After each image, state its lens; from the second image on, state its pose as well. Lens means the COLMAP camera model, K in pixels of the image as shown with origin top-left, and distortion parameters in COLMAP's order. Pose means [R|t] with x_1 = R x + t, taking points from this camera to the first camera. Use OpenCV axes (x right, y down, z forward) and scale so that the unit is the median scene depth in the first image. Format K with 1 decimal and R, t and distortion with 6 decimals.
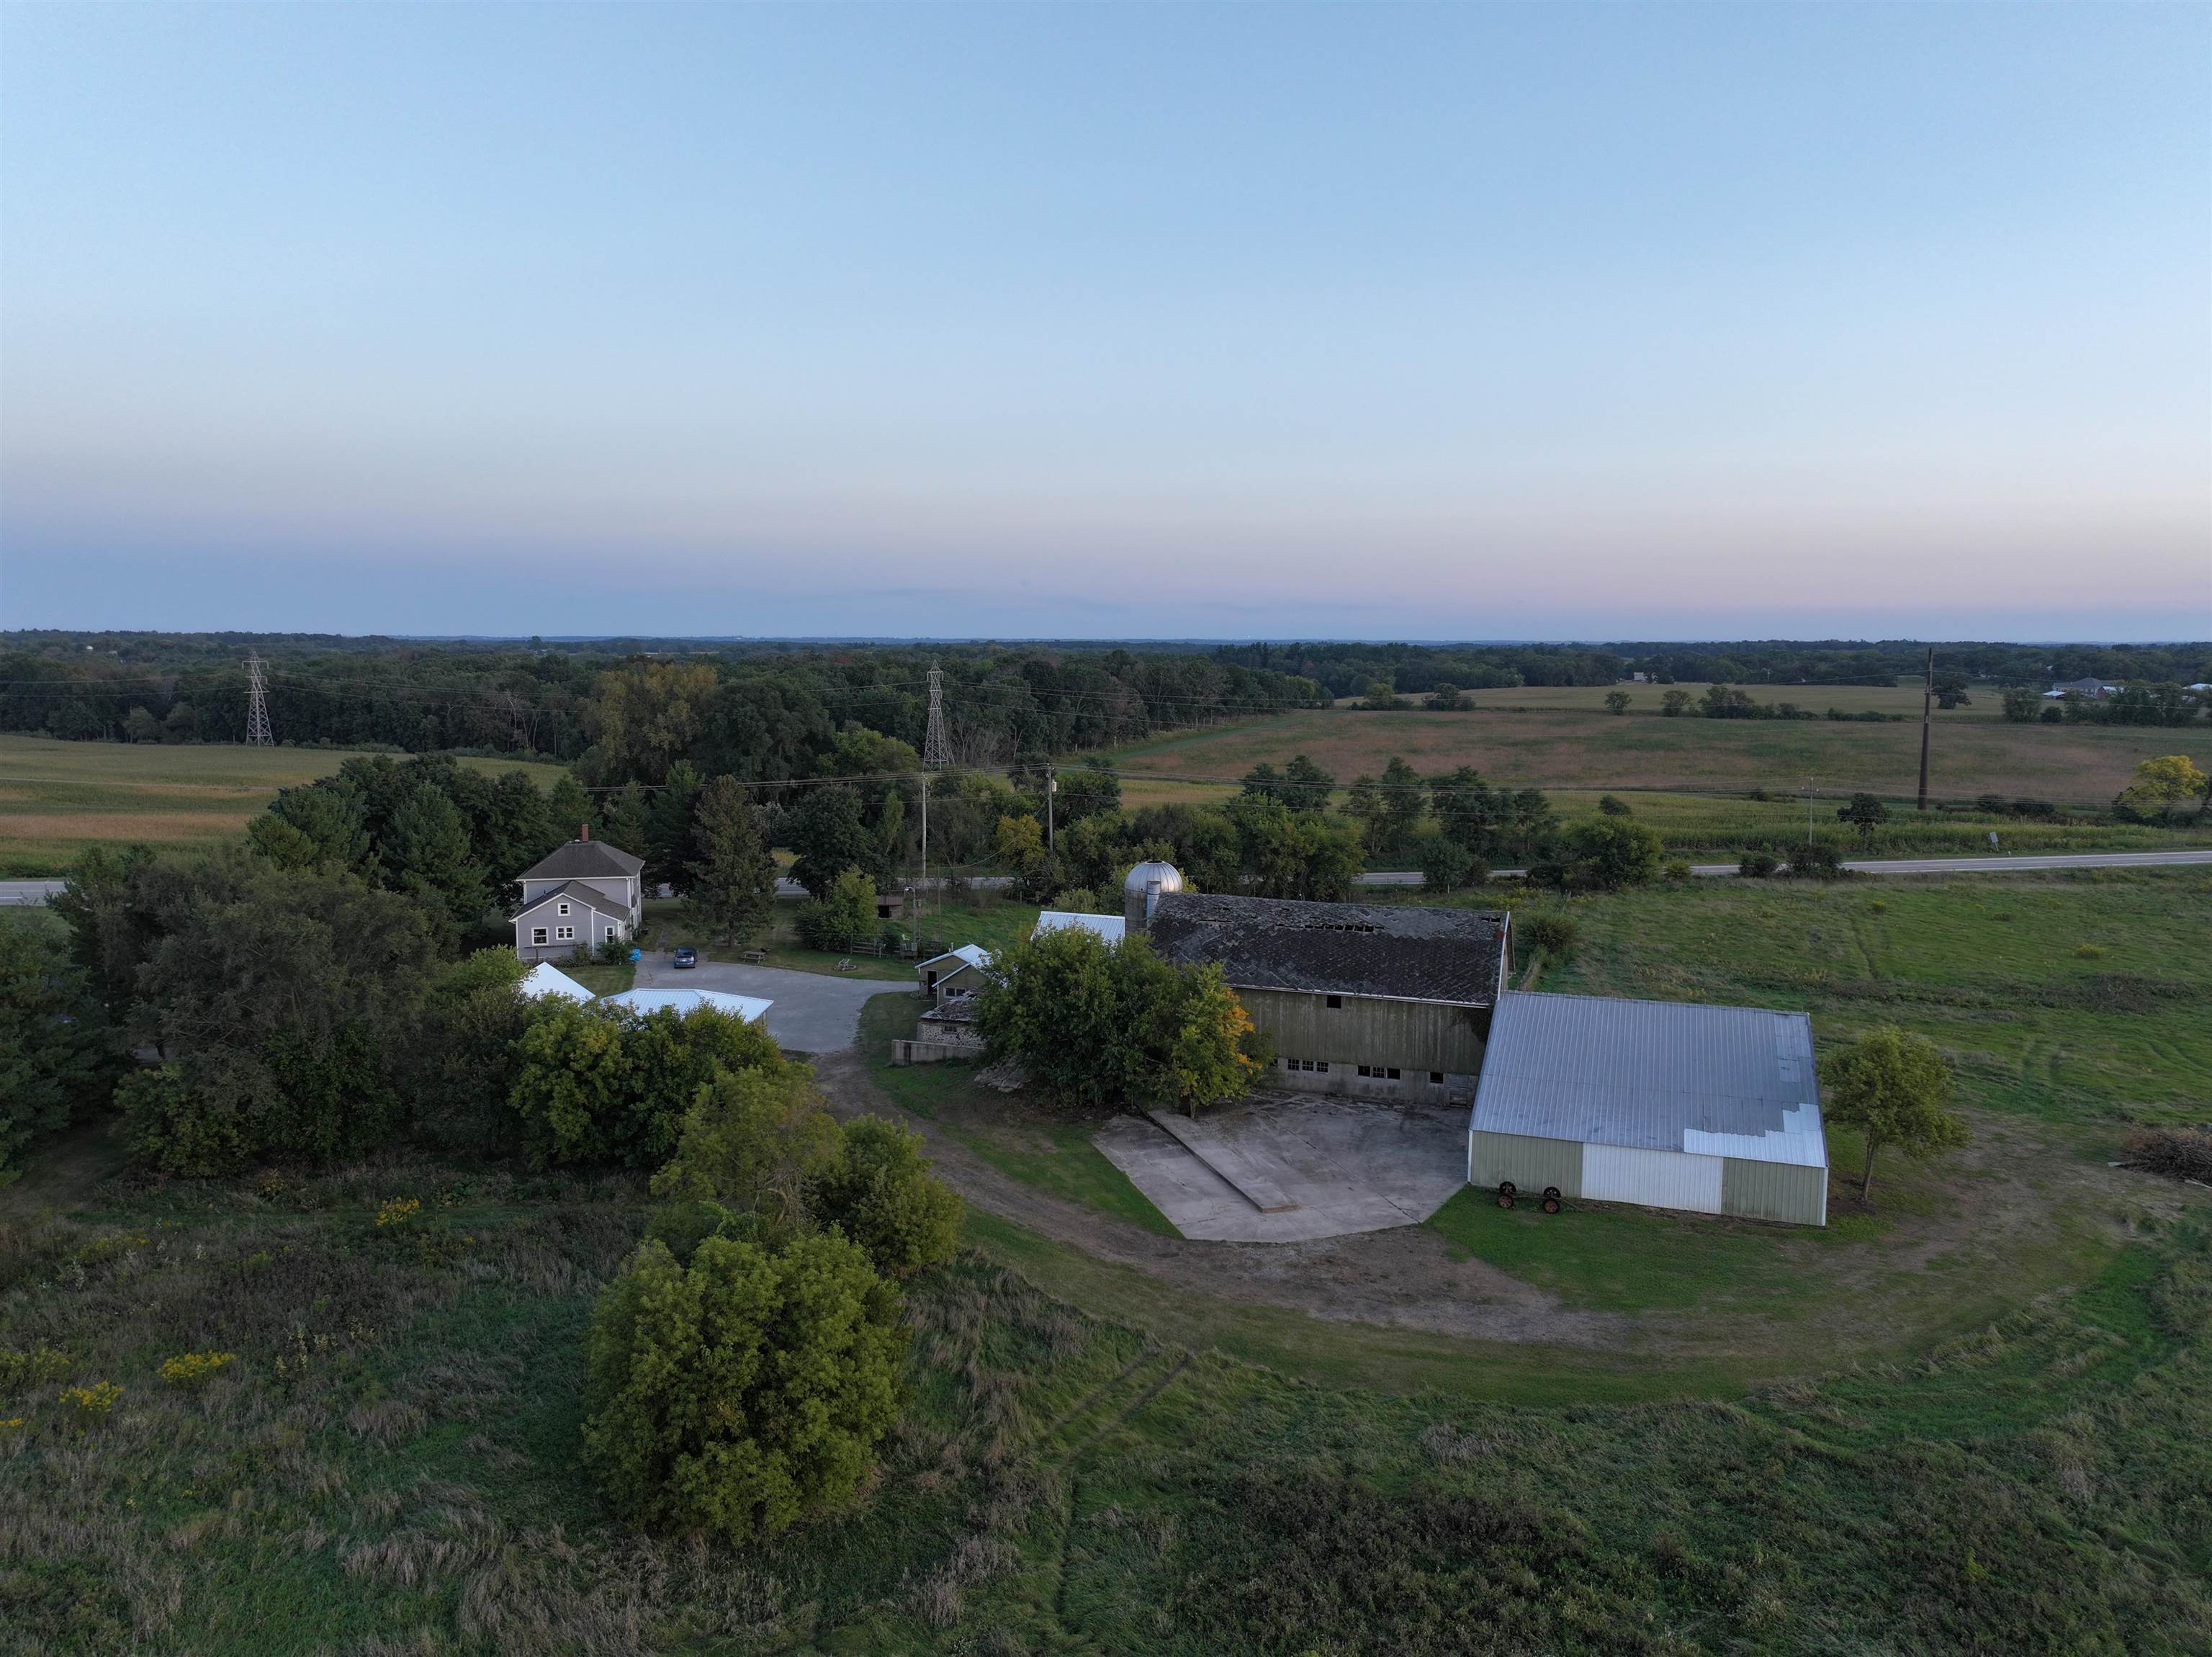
lens RADIAL K [[1554.6, 0, 1101.6], [0, 1554.6, 836.2], [0, 0, 1]] dist [0.006532, 0.010387]
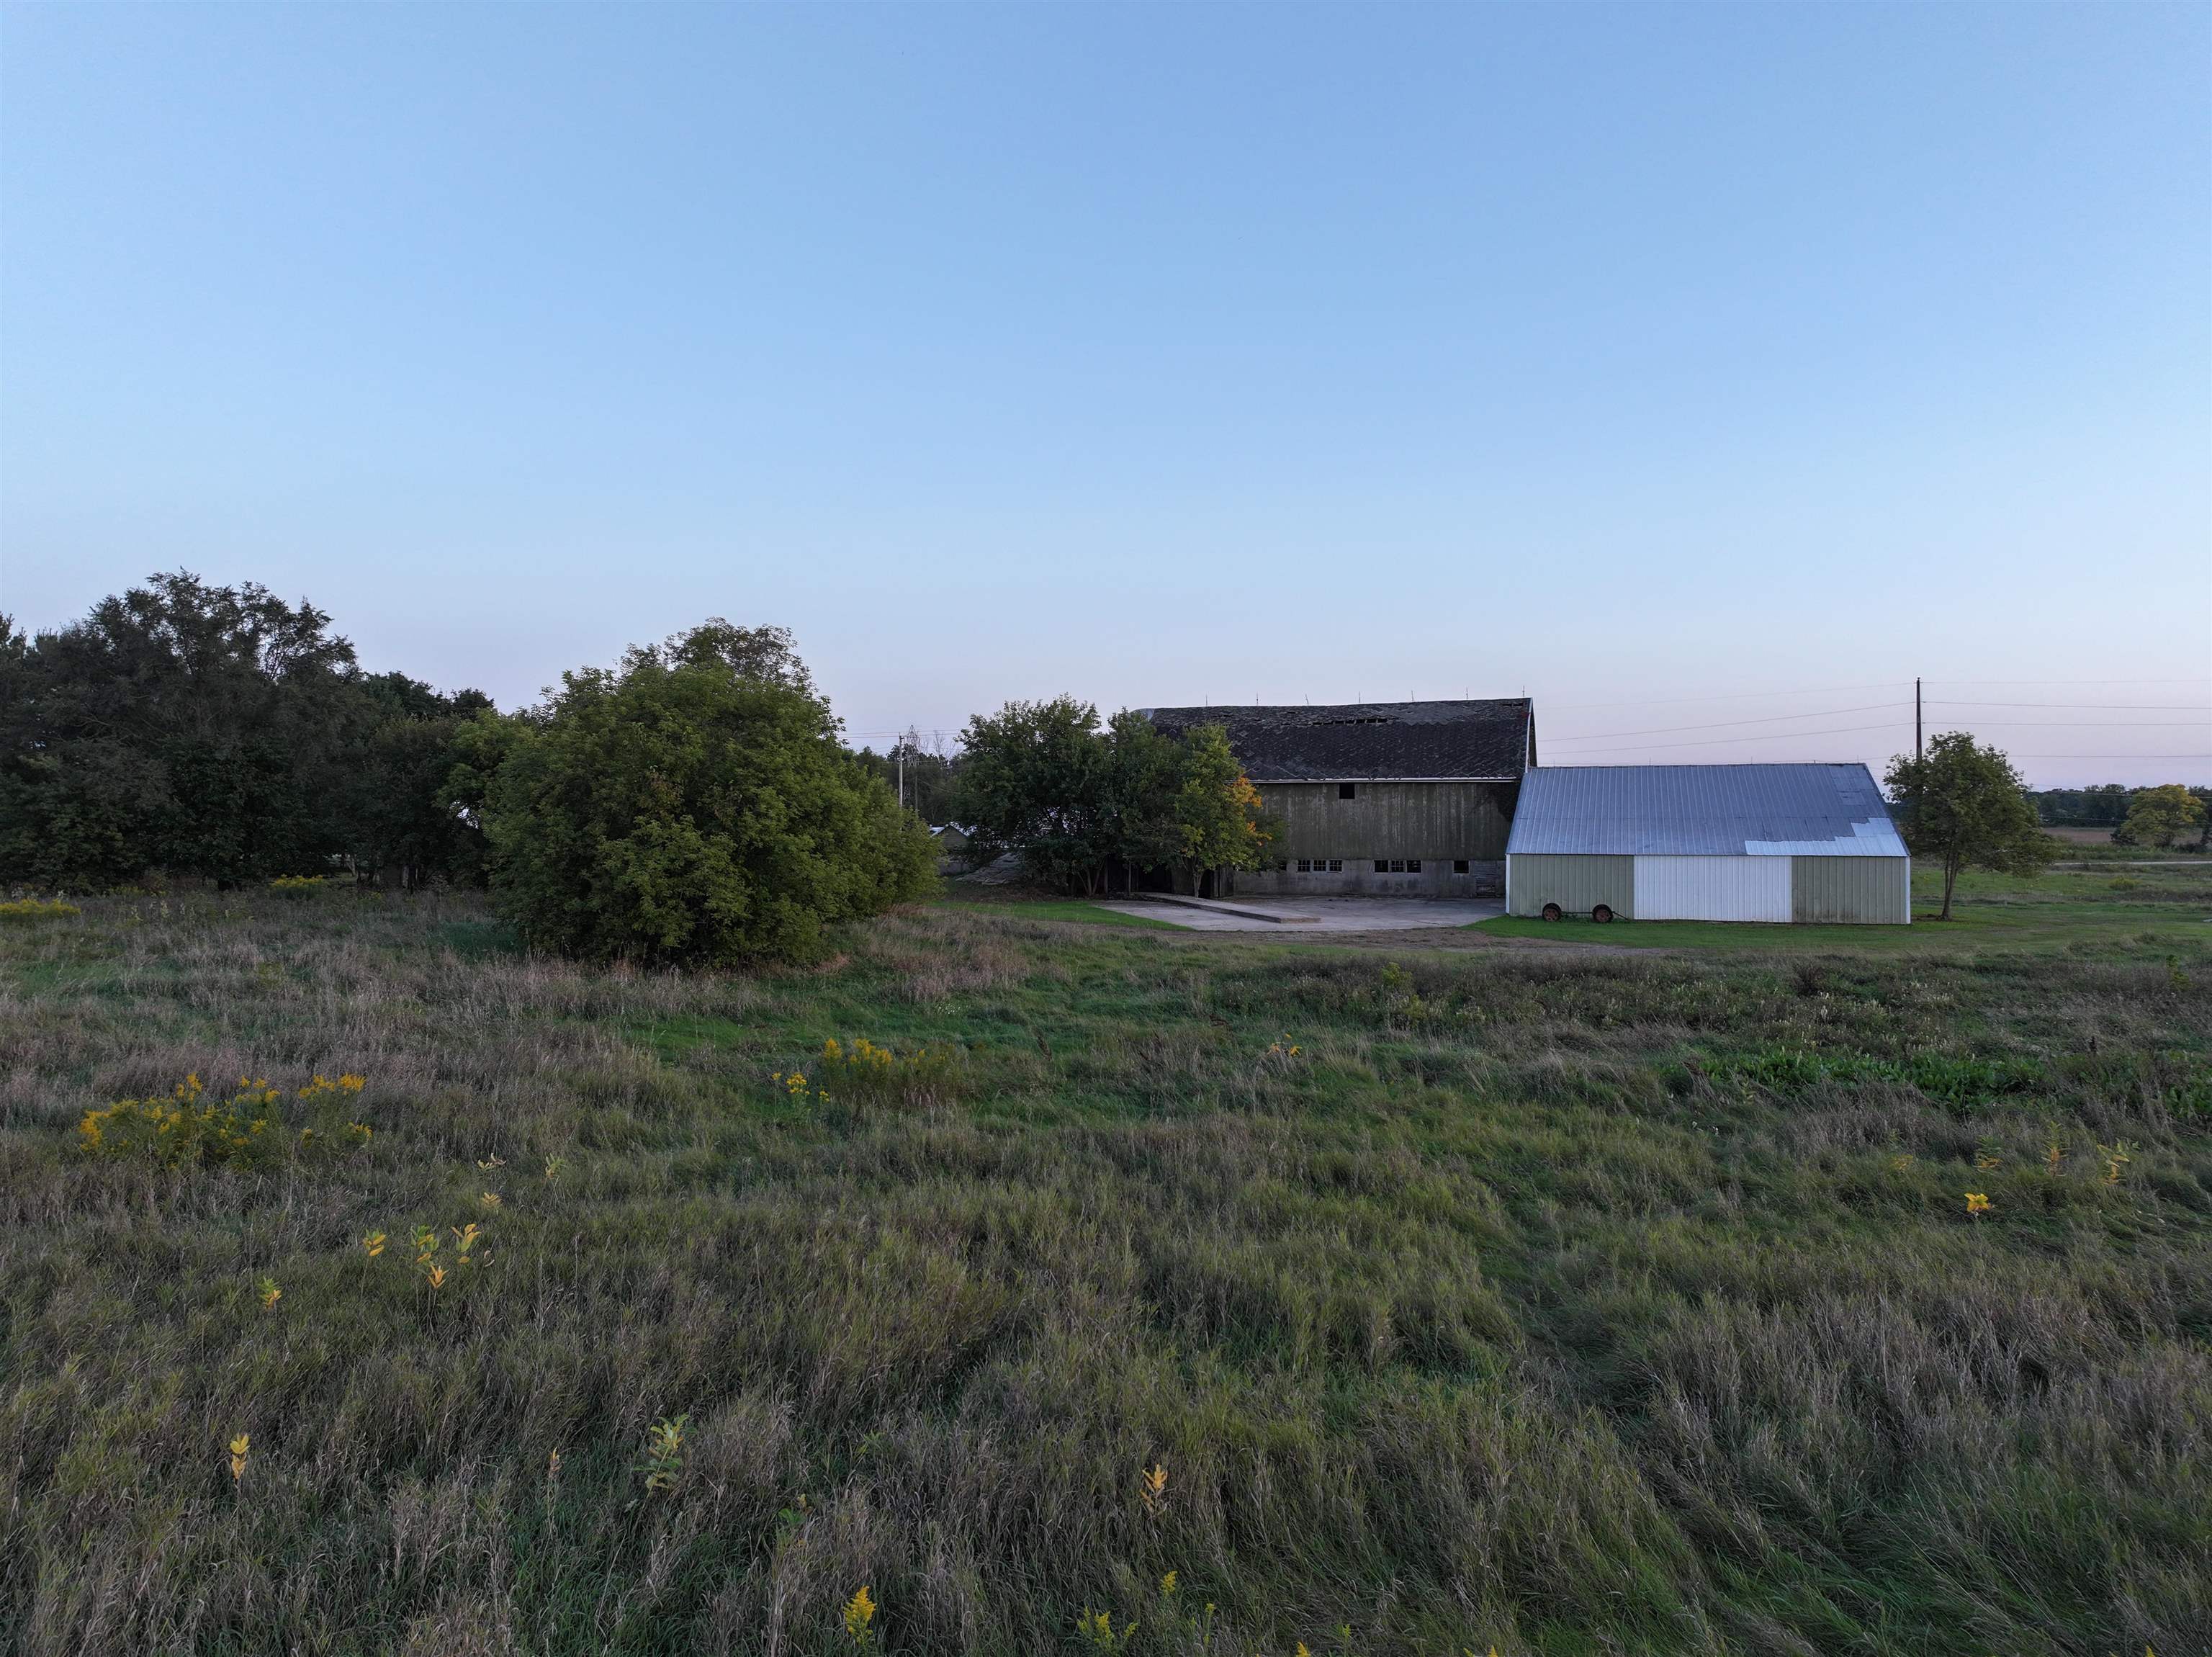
lens RADIAL K [[1554.6, 0, 1102.4], [0, 1554.6, 830.9], [0, 0, 1]] dist [0.006532, 0.010387]
pose [[0.999857, -0.002715, 0.016703, -0.011217], [0.004711, 0.992681, -0.120671, 0.247633], [-0.016253, 0.120733, 0.992552, 0.093579]]
